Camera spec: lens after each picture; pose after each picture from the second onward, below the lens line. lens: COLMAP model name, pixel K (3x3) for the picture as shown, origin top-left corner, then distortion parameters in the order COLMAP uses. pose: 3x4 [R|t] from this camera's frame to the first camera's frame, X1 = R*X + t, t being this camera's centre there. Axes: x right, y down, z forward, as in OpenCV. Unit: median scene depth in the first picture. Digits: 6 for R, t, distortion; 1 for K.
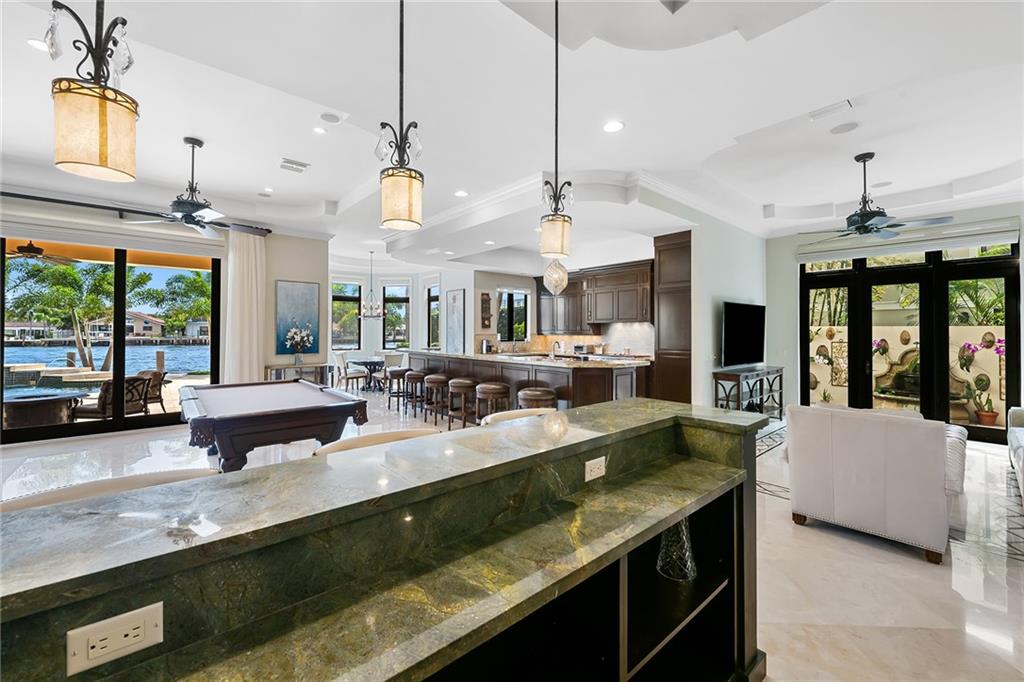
lens RADIAL K [[410.8, 0, 511.8], [0, 410.8, 332.6], [0, 0, 1]] dist [-0.000319, 0.000010]
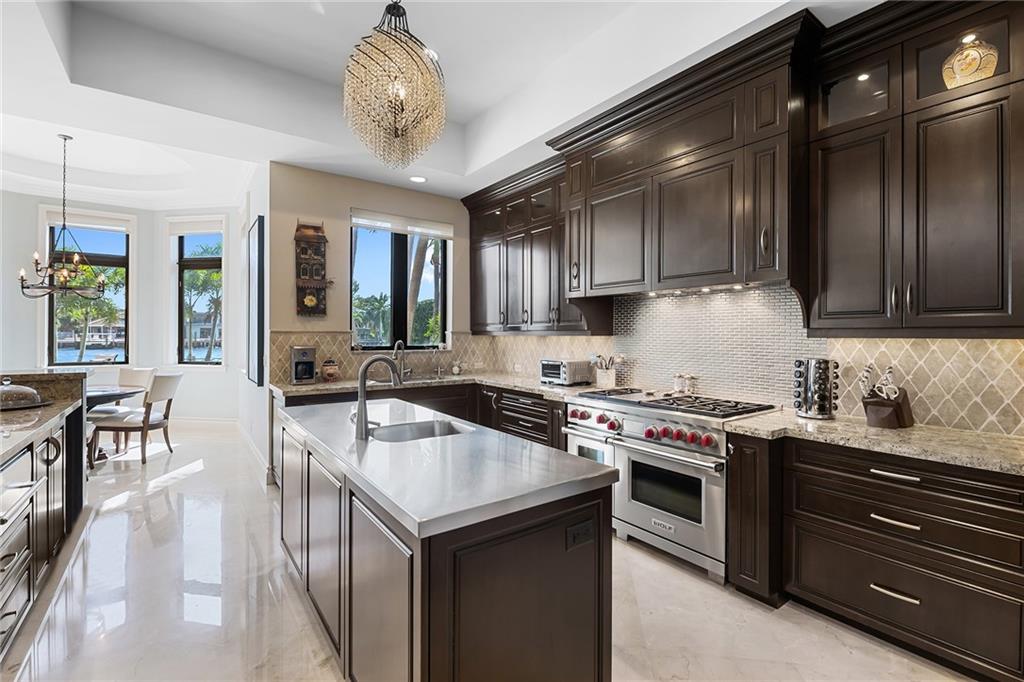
lens RADIAL K [[460.3, 0, 511.6], [0, 460.3, 335.8], [0, 0, 1]] dist [0.002278, 0.000071]
pose [[0.995470, 0.003652, -0.095010, 0.166133], [-0.003392, 0.999990, 0.002890, 0.006496], [0.095020, -0.002555, 0.995472, 0.592991]]
